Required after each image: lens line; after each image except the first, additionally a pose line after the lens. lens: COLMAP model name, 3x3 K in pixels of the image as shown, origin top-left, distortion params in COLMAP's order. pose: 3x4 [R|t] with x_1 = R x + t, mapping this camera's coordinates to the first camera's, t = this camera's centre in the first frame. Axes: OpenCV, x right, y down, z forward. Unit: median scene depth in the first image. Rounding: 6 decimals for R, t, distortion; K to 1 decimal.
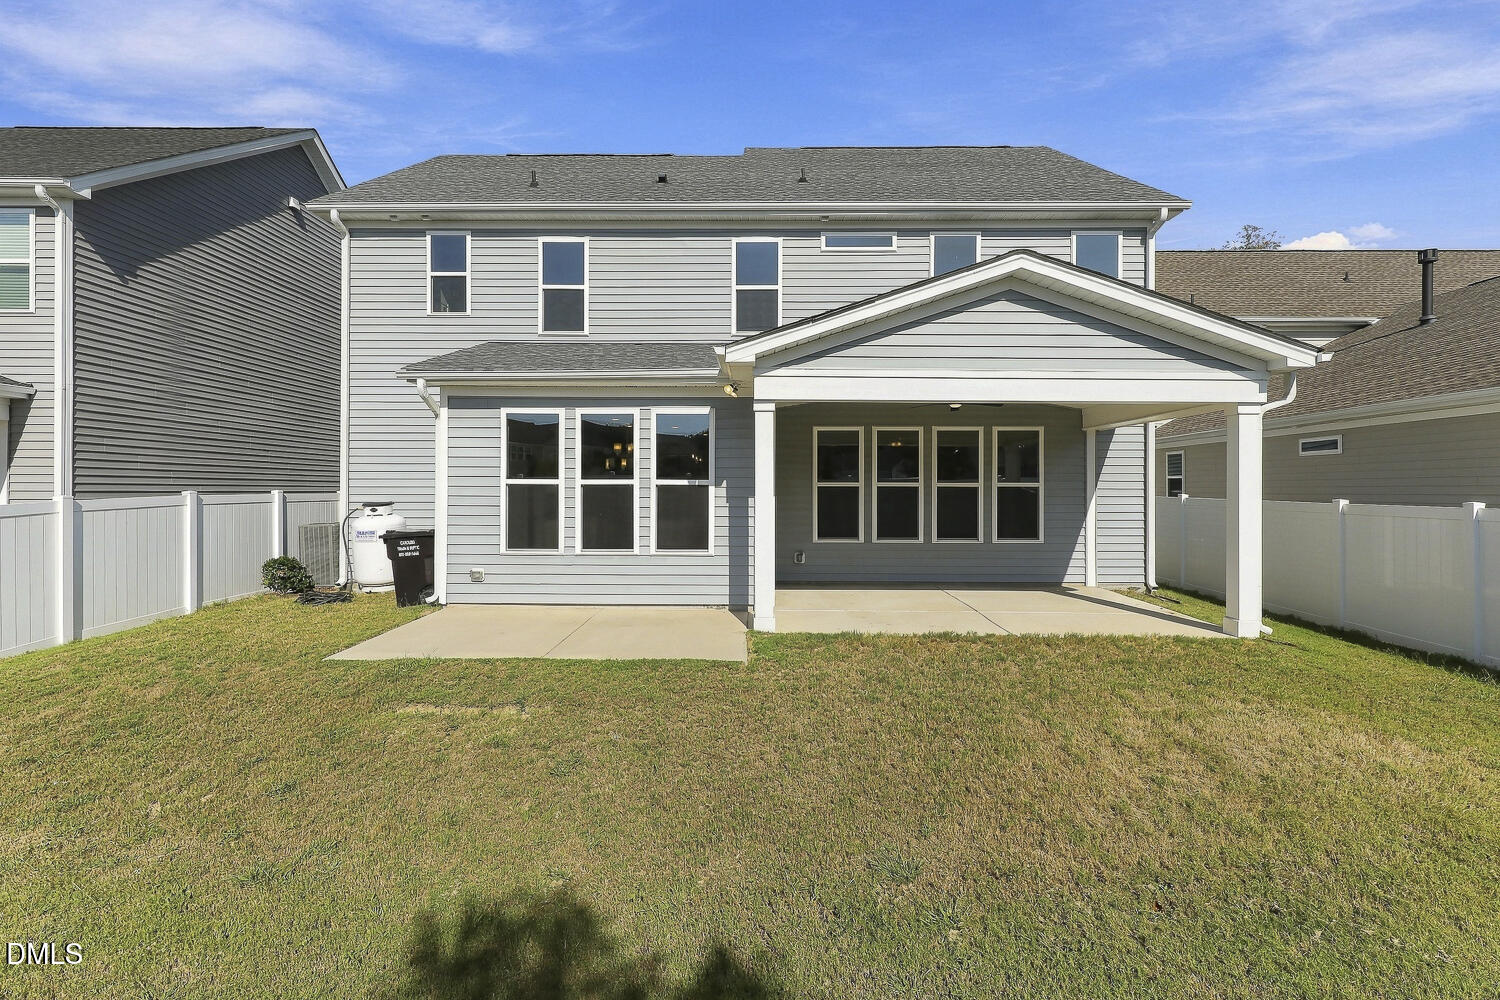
lens RADIAL K [[658.0, 0, 746.0], [0, 658.0, 485.0], [0, 0, 1]] dist [0.001527, 0.000160]
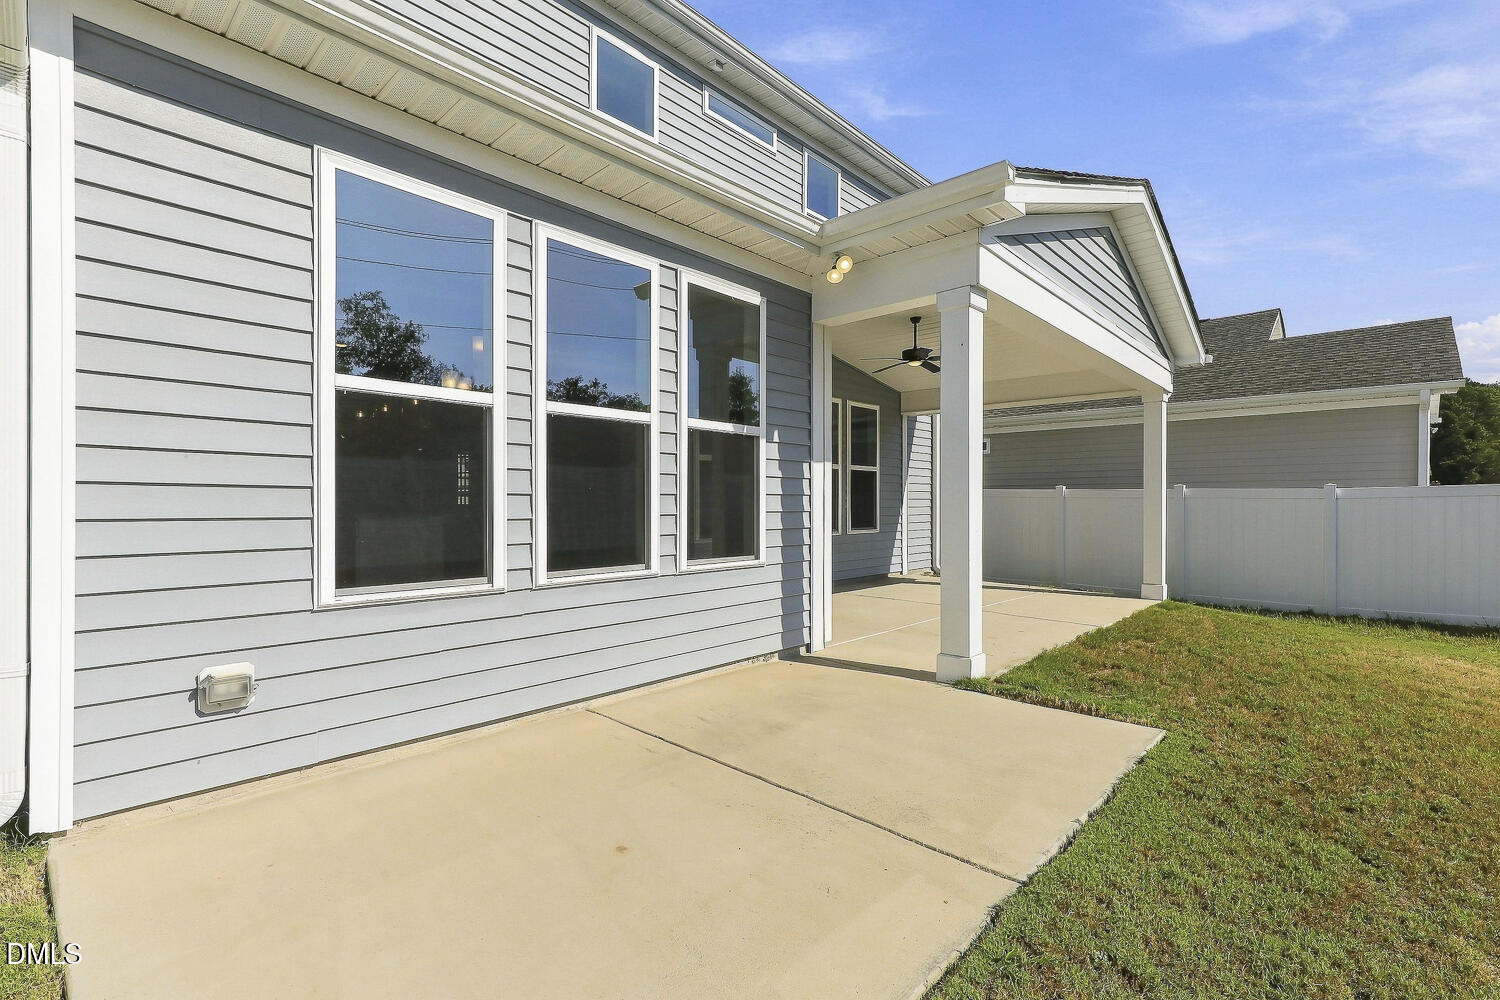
lens RADIAL K [[681.0, 0, 750.0], [0, 681.0, 500.0], [0, 0, 1]] dist [0.000775, 0.000132]
pose [[0.661230, 0.001849, 0.750181, -0.398947], [-0.008734, 0.999948, 0.005234, 0.040779], [-0.750132, -0.010013, 0.661212, 0.521617]]
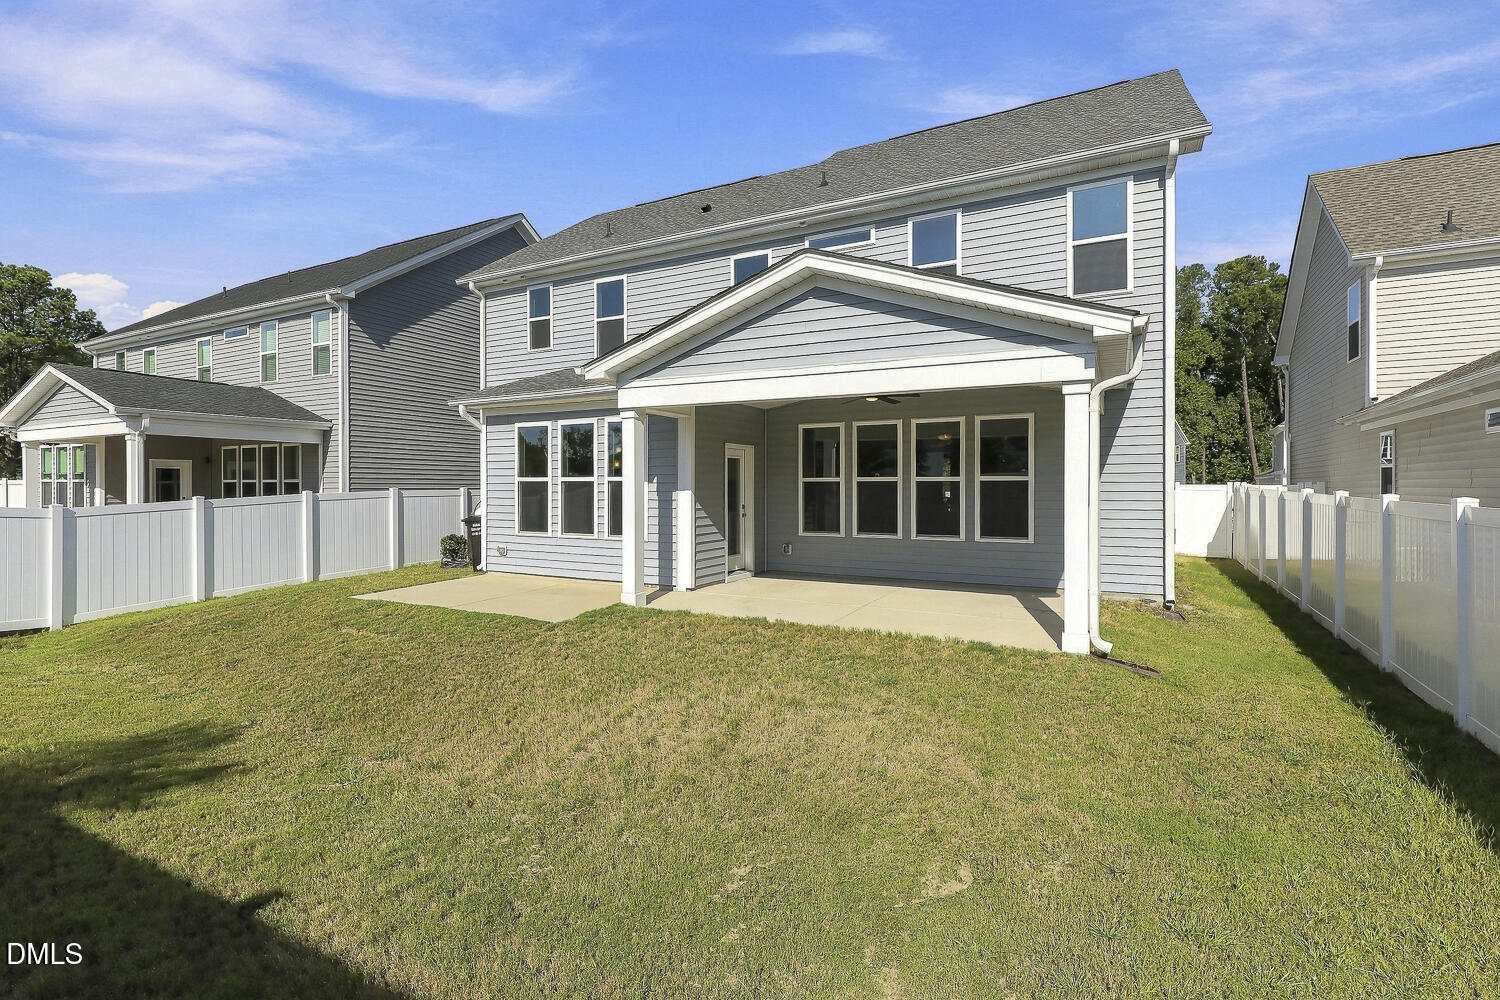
lens RADIAL K [[658.0, 0, 746.0], [0, 658.0, 485.0], [0, 0, 1]] dist [0.001527, 0.000160]
pose [[0.896936, -0.004741, -0.442135, 0.514748], [0.006780, 0.999972, 0.003031, 0.003853], [0.442108, -0.005716, 0.896943, 0.024326]]
